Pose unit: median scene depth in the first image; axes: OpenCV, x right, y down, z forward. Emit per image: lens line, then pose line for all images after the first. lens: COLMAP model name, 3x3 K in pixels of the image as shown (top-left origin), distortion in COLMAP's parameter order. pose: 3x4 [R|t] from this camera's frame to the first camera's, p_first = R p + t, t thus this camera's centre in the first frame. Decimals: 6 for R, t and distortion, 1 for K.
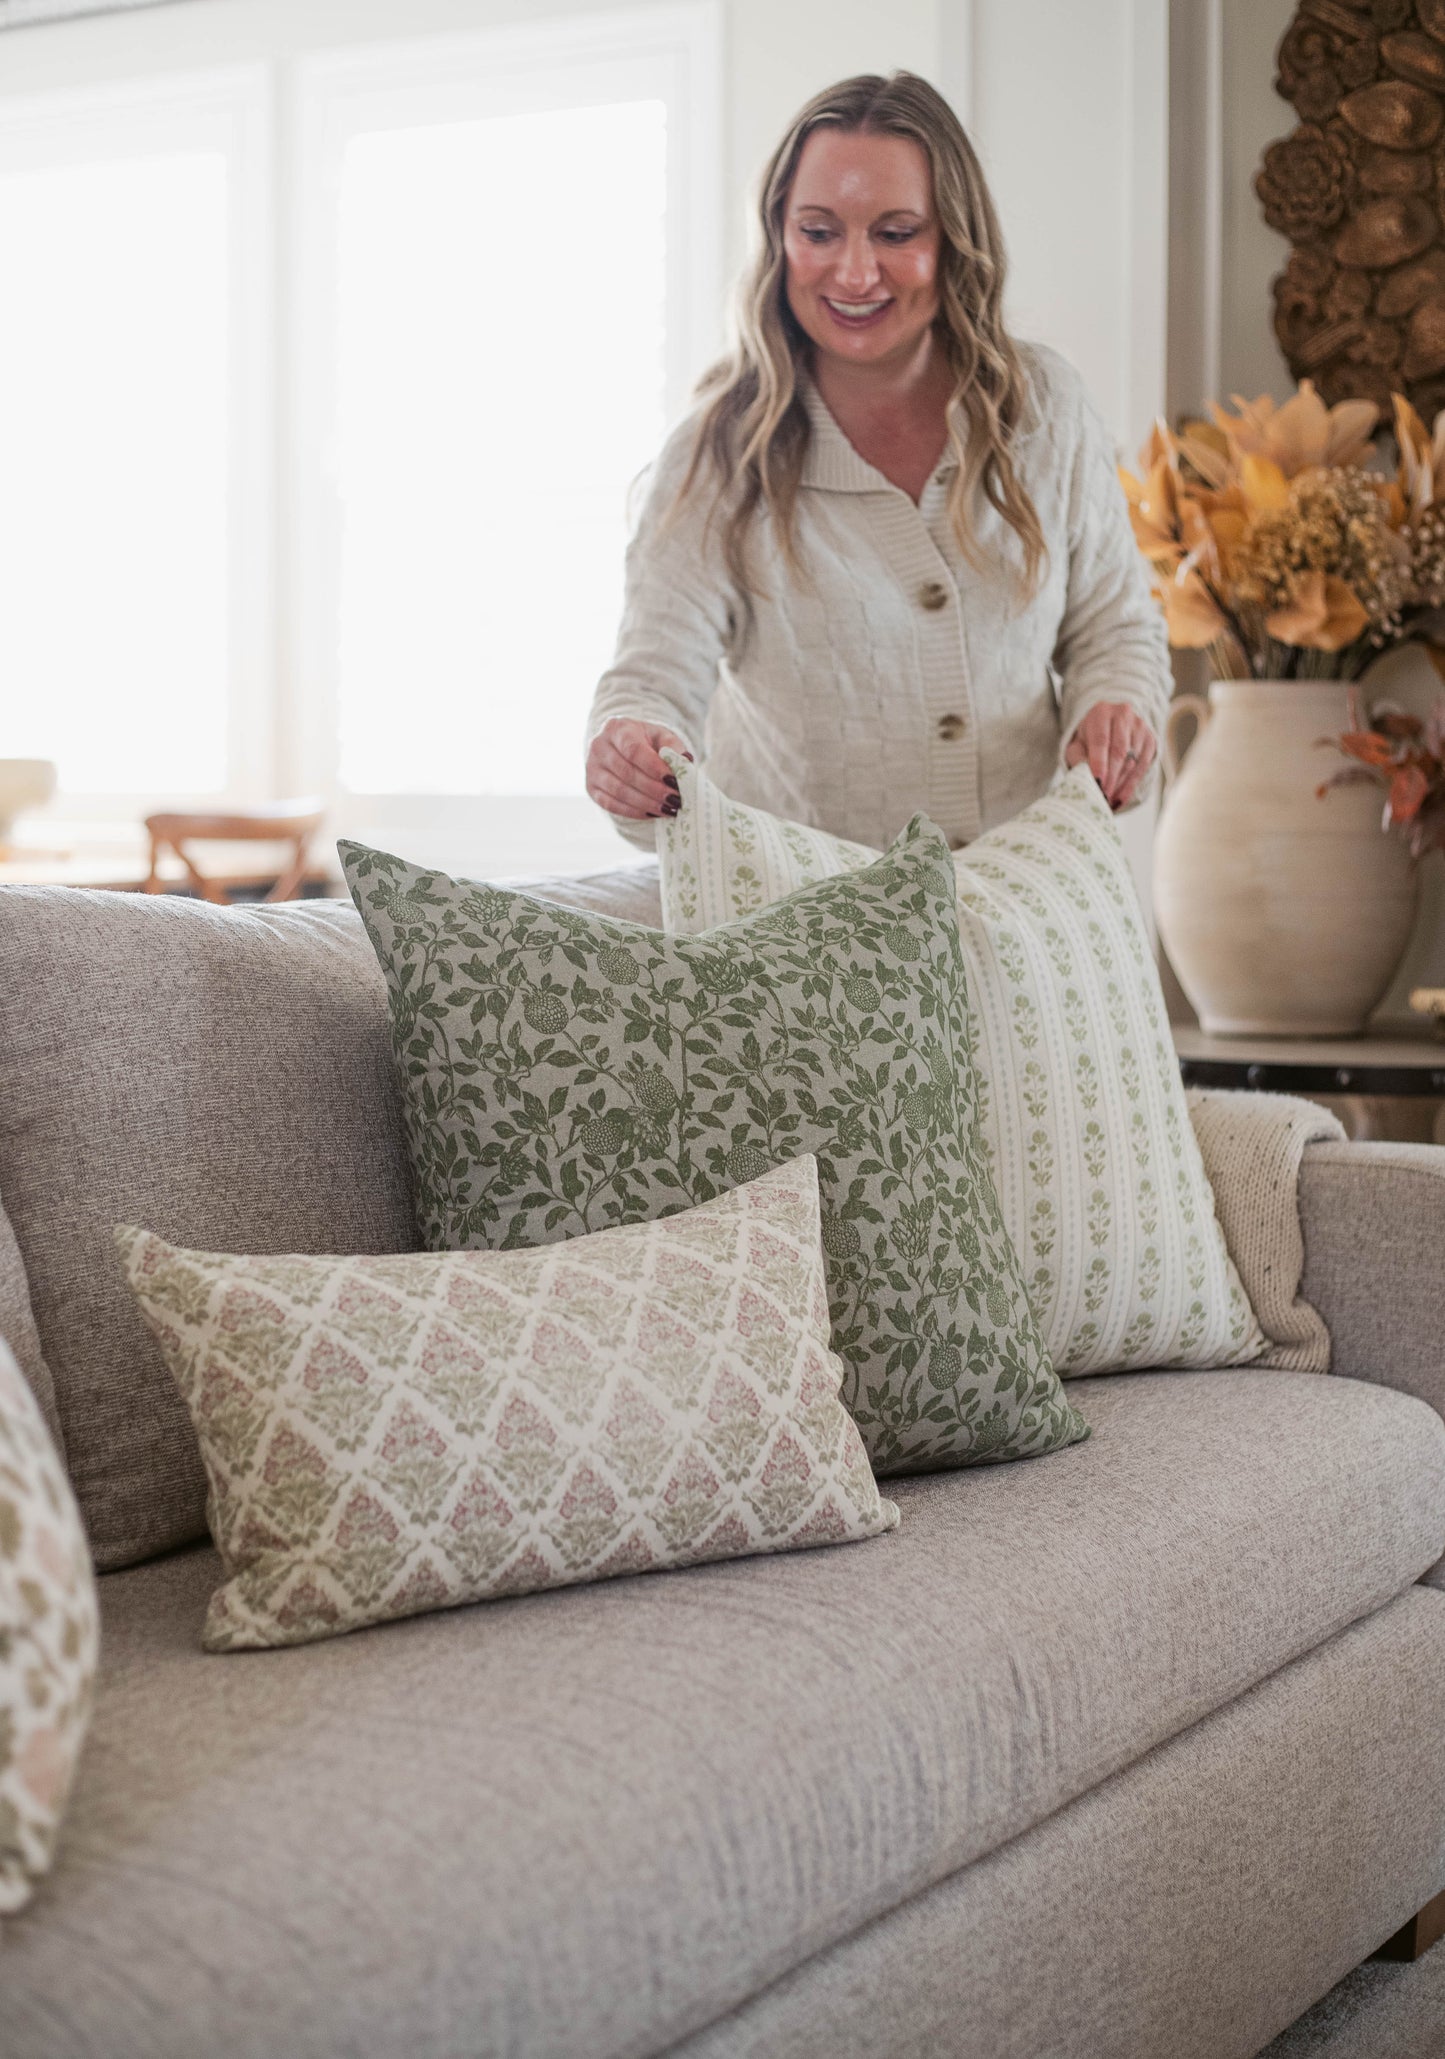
lens RADIAL K [[3133.4, 0, 718.0], [0, 3133.4, 1018.6], [0, 0, 1]] dist [0.026744, 0.000000]
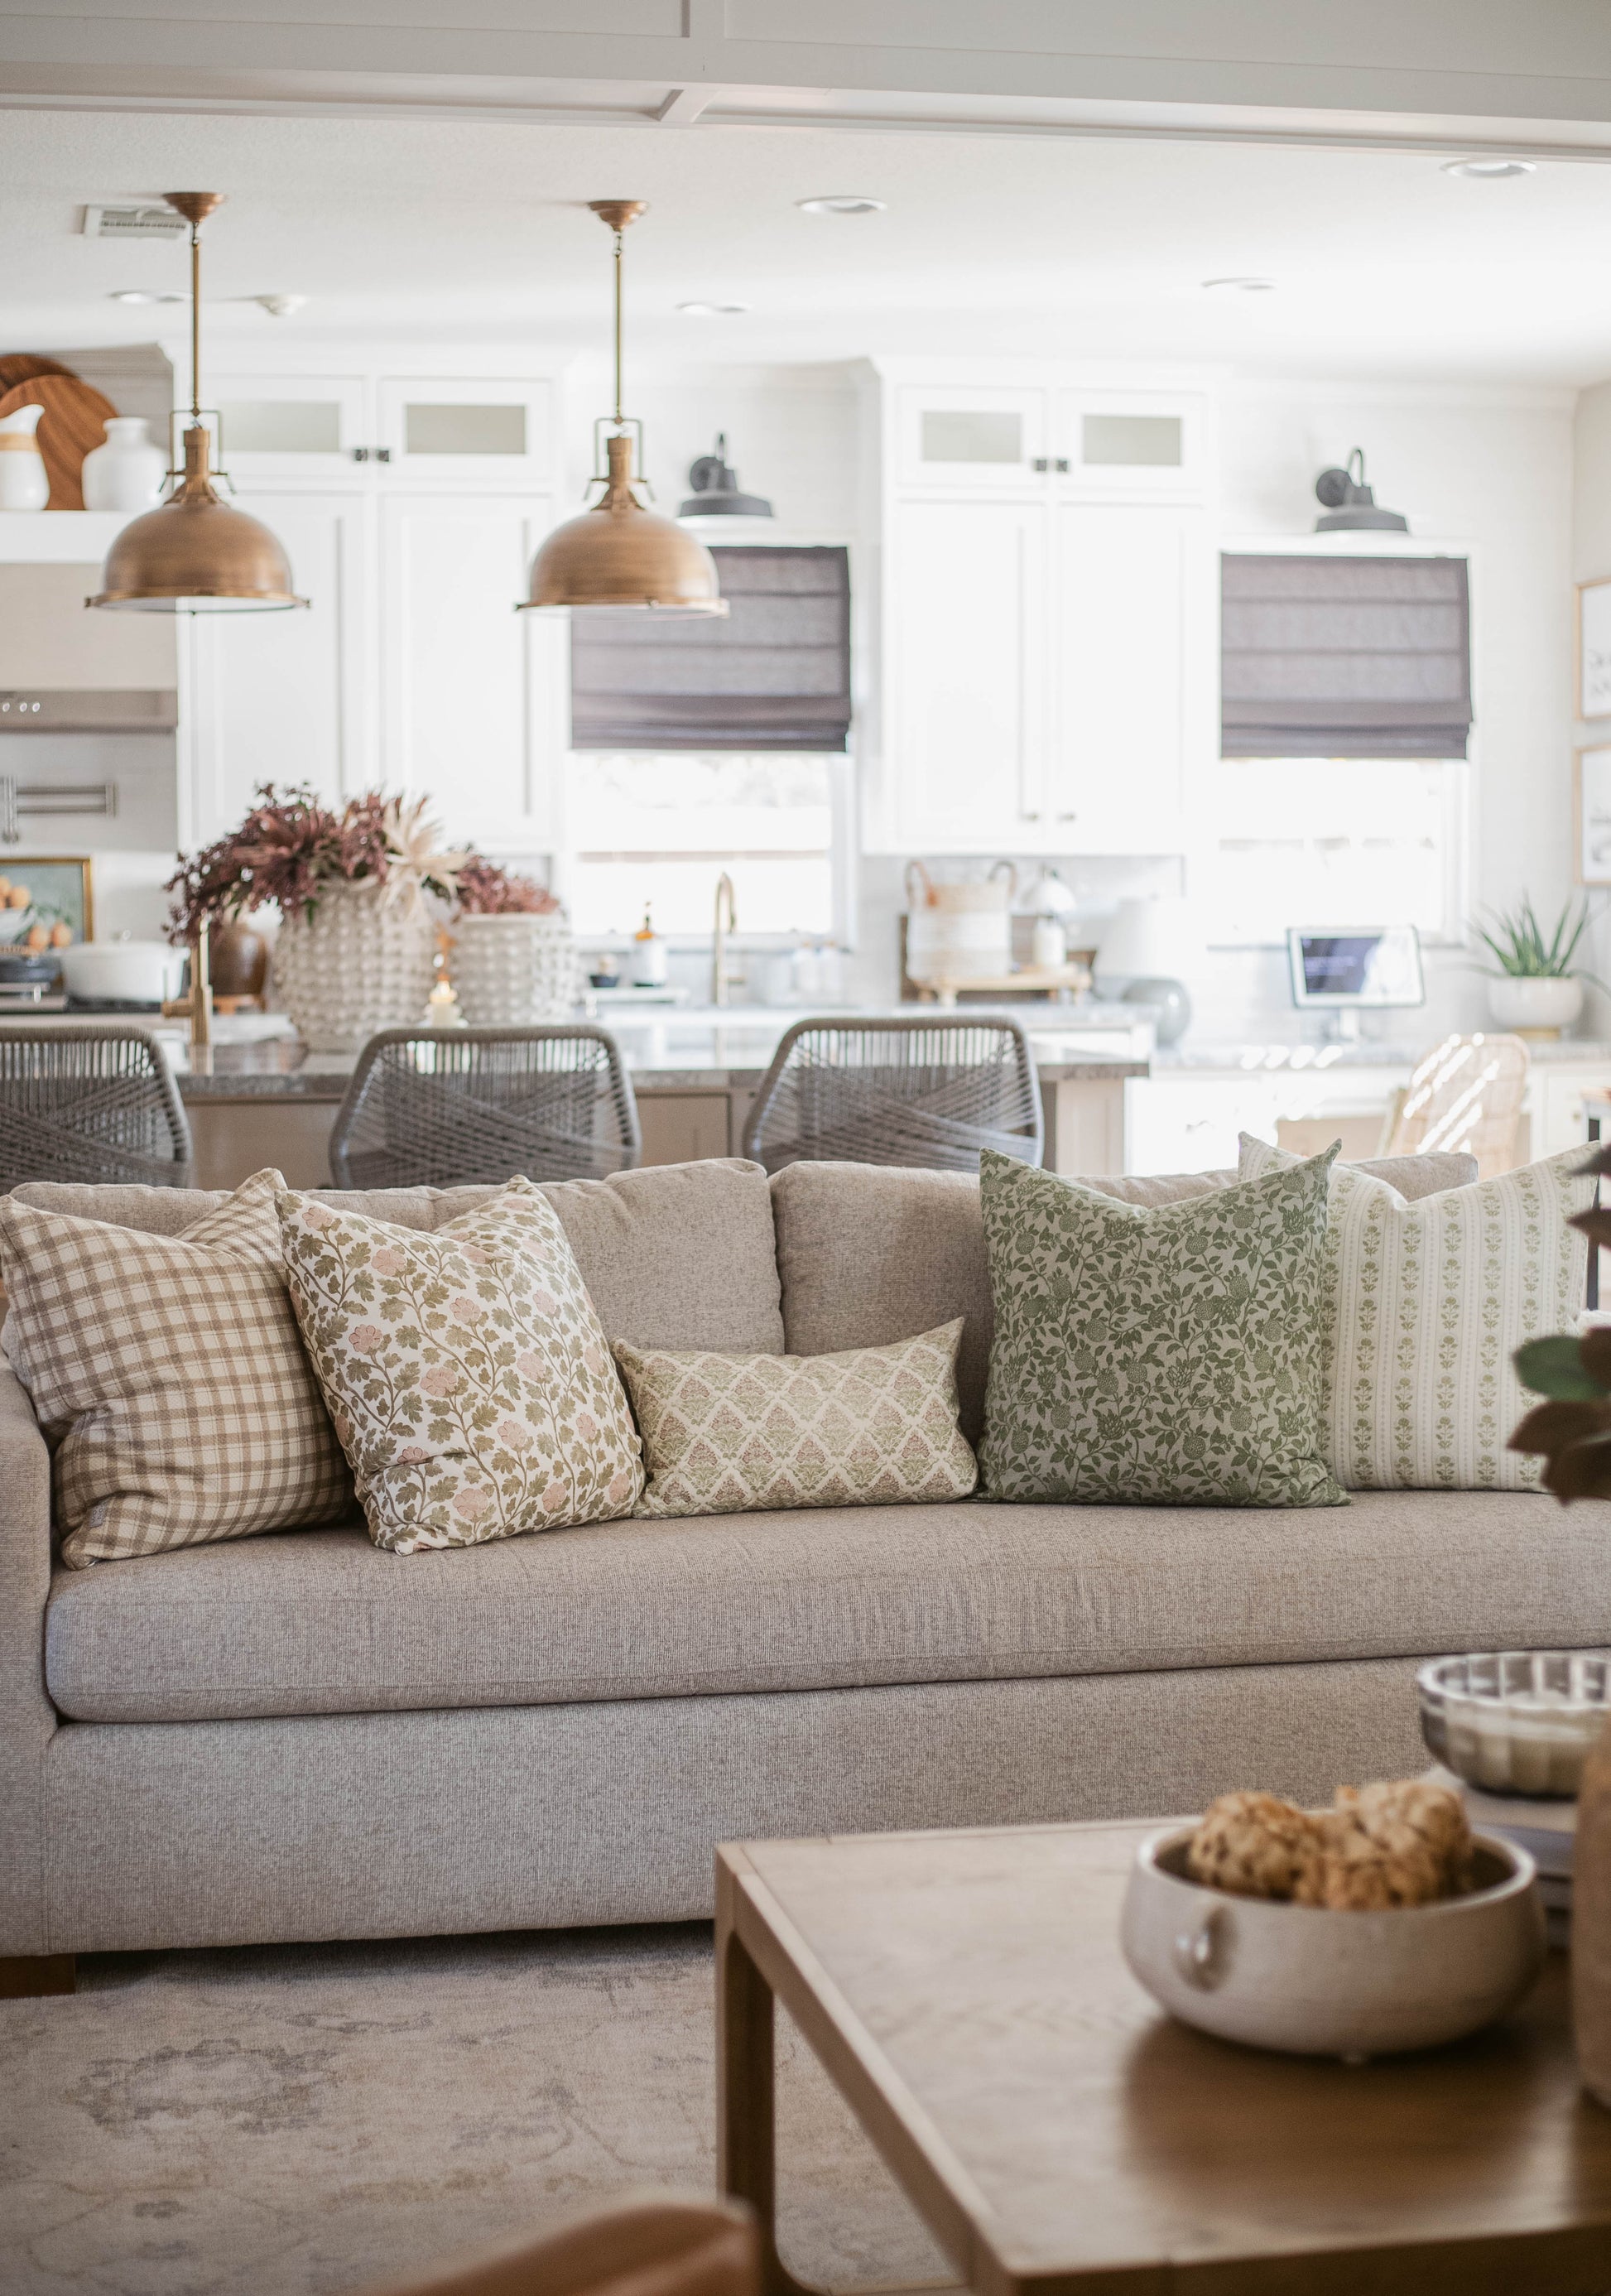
lens RADIAL K [[3766.9, 0, 790.8], [0, 3766.9, 1141.5], [0, 0, 1]] dist [-0.095818, 0.000000]
pose [[0.681058, 0.054938, -0.730165, 1.554746], [-0.043336, 0.998458, 0.034703, -0.140420], [0.730946, 0.008008, 0.682389, -0.718188]]
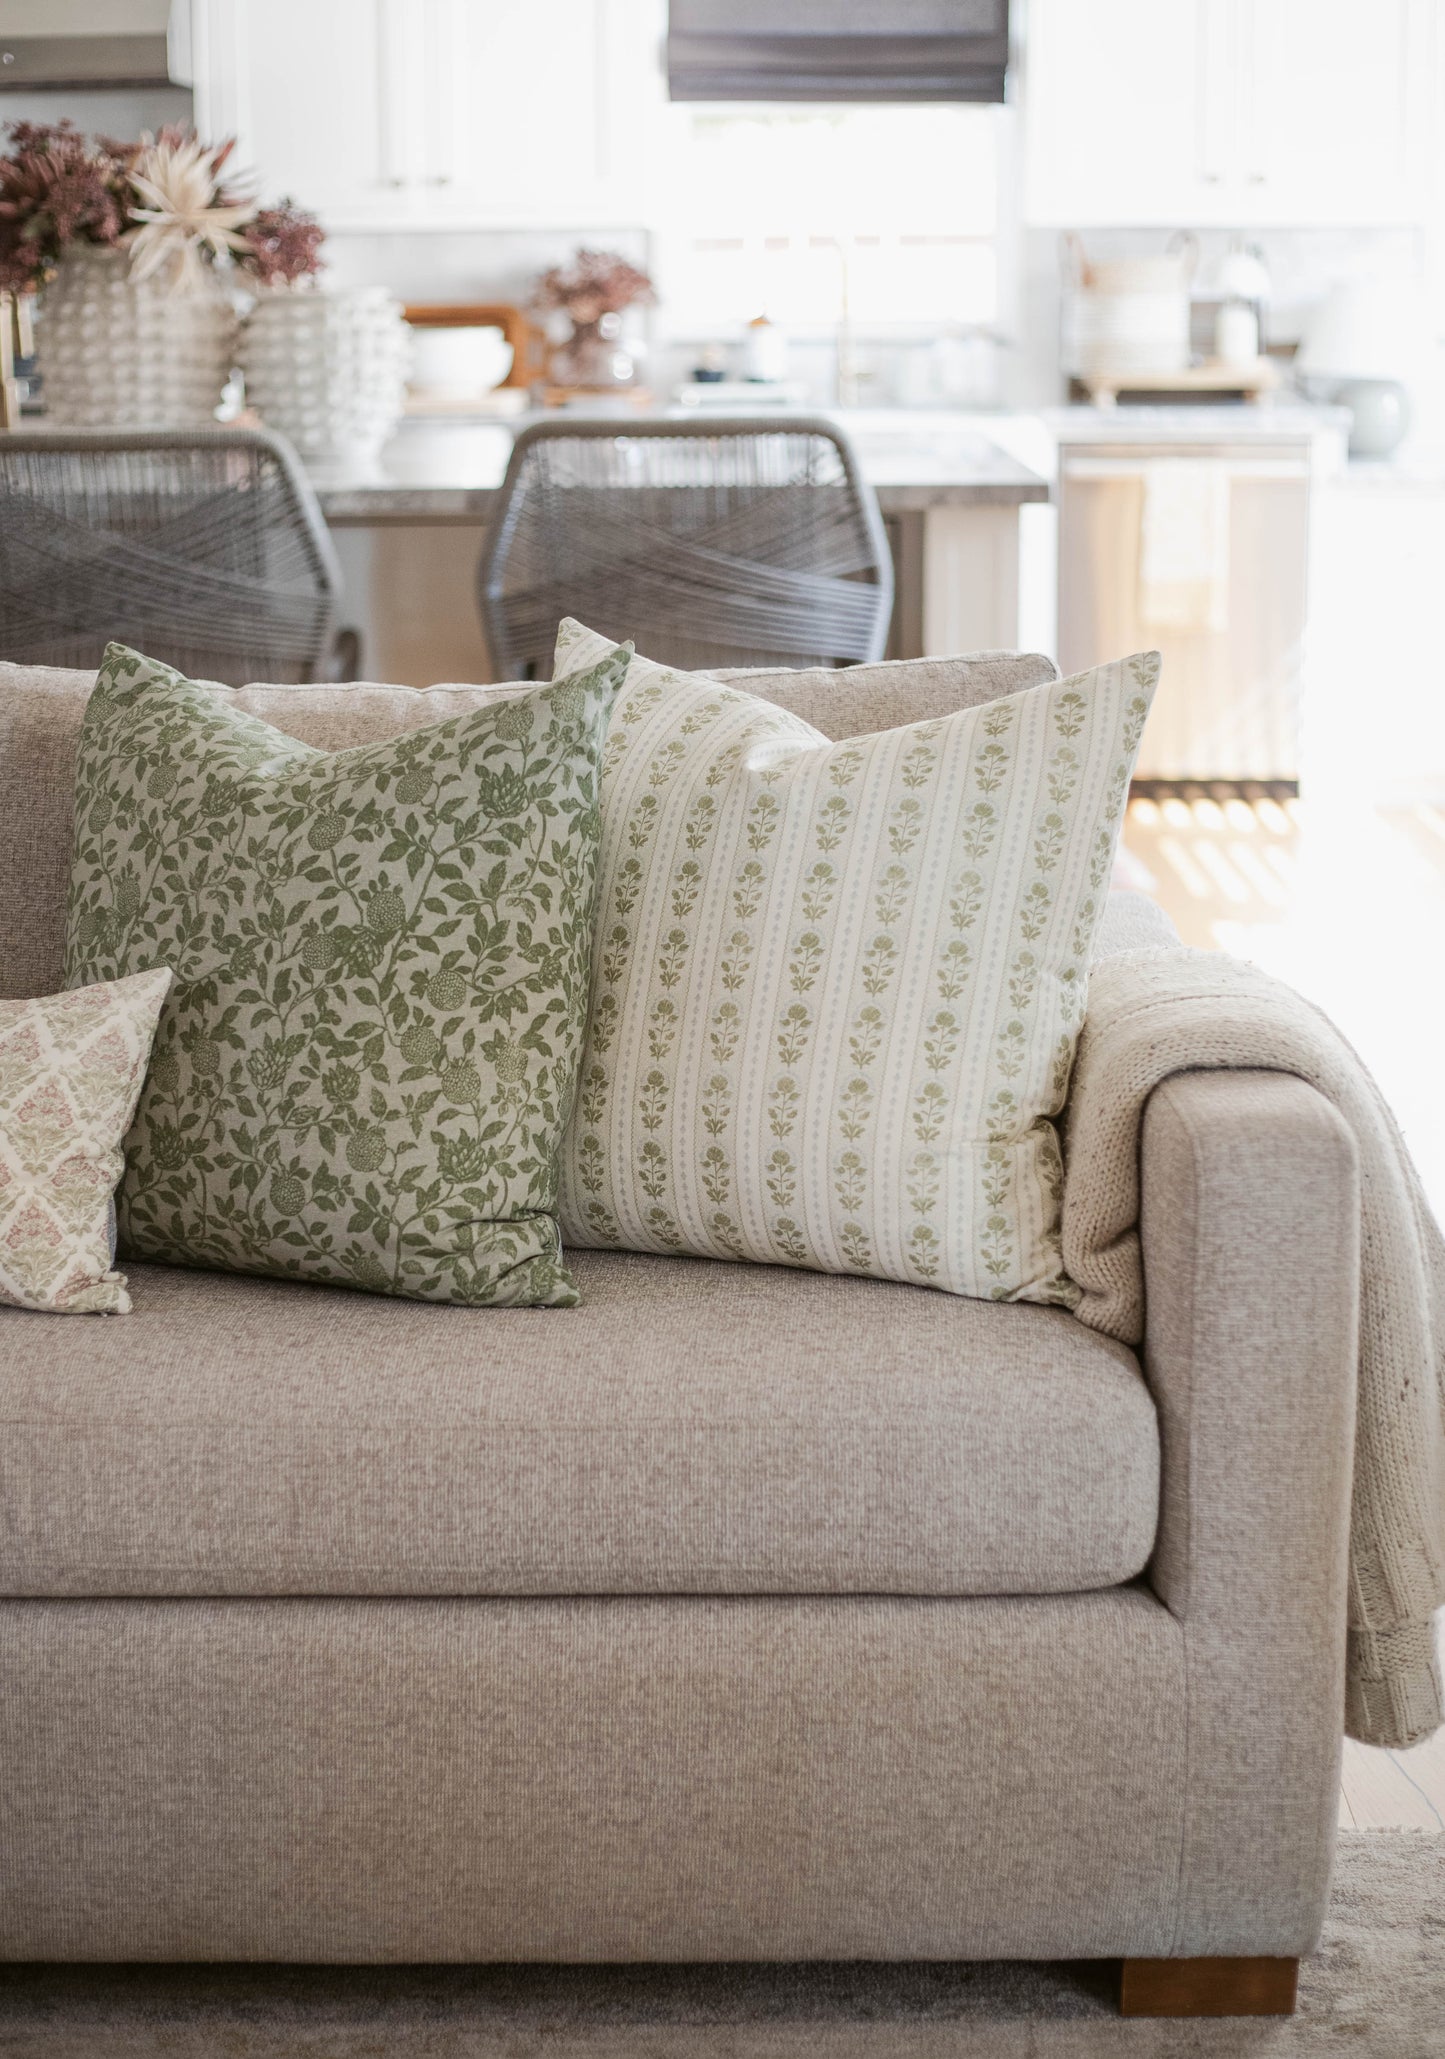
lens RADIAL K [[3378.3, 0, 713.1], [0, 3378.3, 1061.3], [0, 0, 1]] dist [-0.095818, 0.000000]
pose [[0.504333, 0.193989, -0.841437, 1.102644], [-0.045700, 0.979070, 0.198328, -0.166440], [0.862299, -0.061569, 0.502643, 0.561728]]
